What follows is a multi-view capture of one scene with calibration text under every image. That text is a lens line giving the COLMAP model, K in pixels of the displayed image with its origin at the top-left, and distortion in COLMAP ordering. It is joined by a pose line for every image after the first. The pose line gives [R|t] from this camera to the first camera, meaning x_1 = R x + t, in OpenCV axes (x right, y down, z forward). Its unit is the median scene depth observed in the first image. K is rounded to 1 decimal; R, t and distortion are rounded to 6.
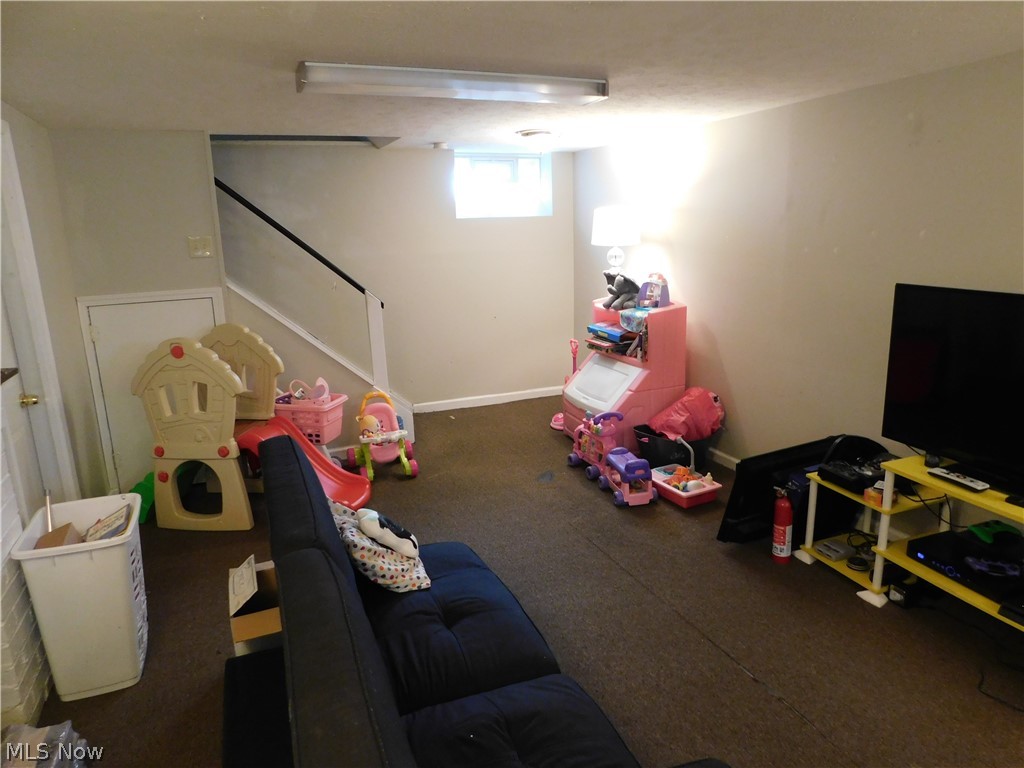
lens RADIAL K [[685.4, 0, 513.0], [0, 685.4, 392.3], [0, 0, 1]] dist [-0.058263, 0.060392]
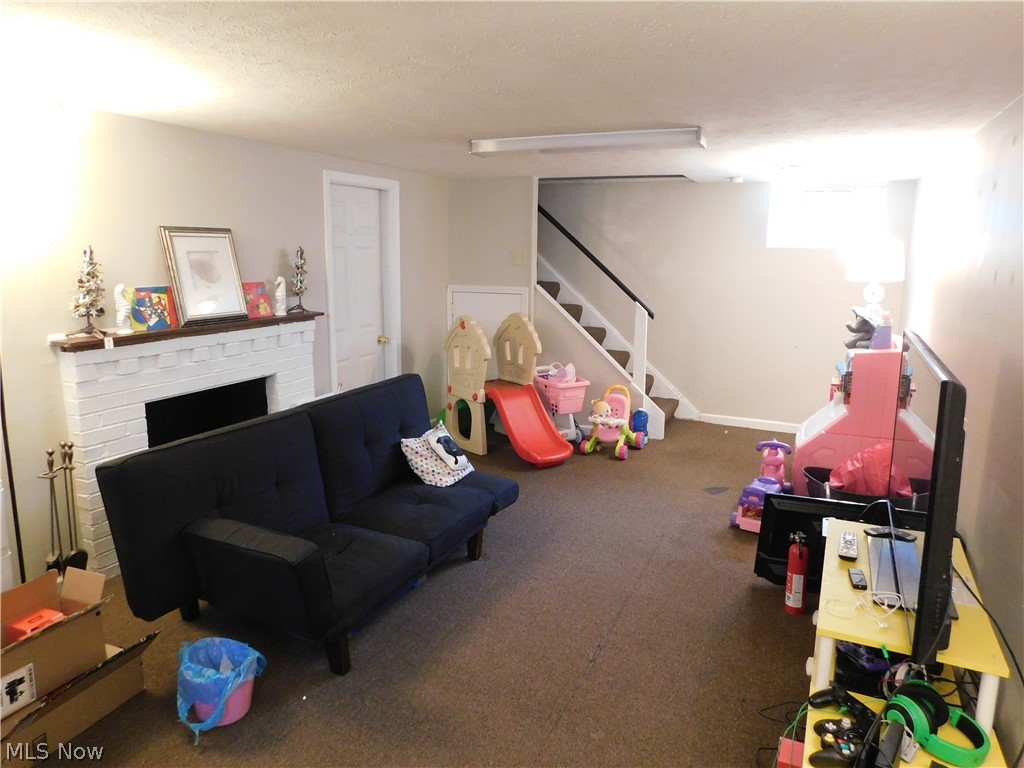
lens RADIAL K [[685.4, 0, 513.0], [0, 685.4, 392.3], [0, 0, 1]] dist [-0.058263, 0.060392]
pose [[0.687272, 0.186524, -0.702044, 0.615476], [-0.207994, 0.976535, 0.055836, -0.019489], [0.695986, 0.107647, 0.709941, 0.016023]]
